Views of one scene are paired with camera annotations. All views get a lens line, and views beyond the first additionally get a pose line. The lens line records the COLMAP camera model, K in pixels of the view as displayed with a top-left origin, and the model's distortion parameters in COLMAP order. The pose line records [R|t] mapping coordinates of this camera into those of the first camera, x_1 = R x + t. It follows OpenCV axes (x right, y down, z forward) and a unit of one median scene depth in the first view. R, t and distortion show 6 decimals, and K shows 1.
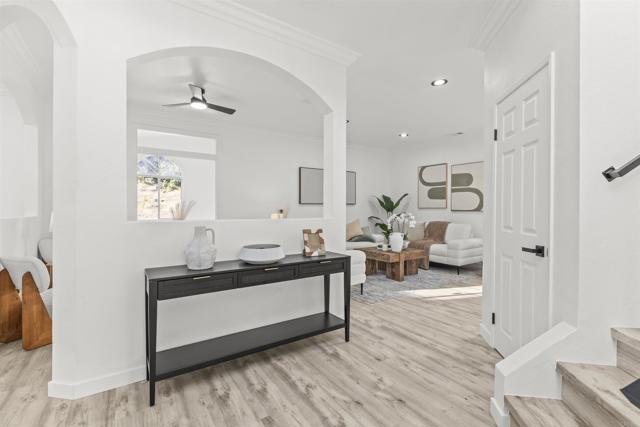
lens RADIAL K [[291.9, 0, 321.8], [0, 291.9, 210.6], [0, 0, 1]] dist [-0.004579, 0.000586]
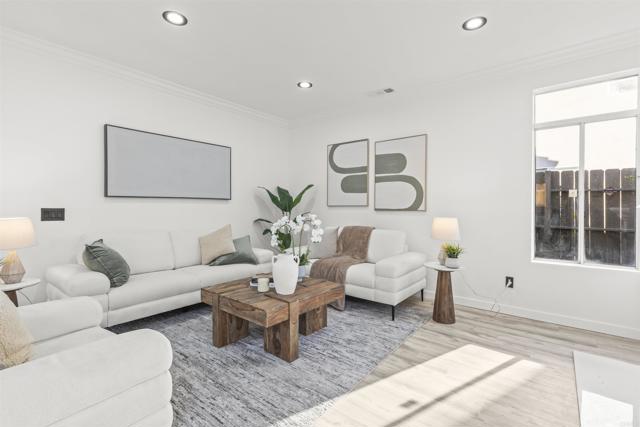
lens RADIAL K [[291.9, 0, 319.4], [0, 291.9, 210.6], [0, 0, 1]] dist [-0.004579, 0.000586]
pose [[0.959050, -0.001455, 0.283233, 0.137782], [0.000815, 0.999997, 0.002380, 0.000190], [-0.283236, -0.002052, 0.959048, 0.409336]]
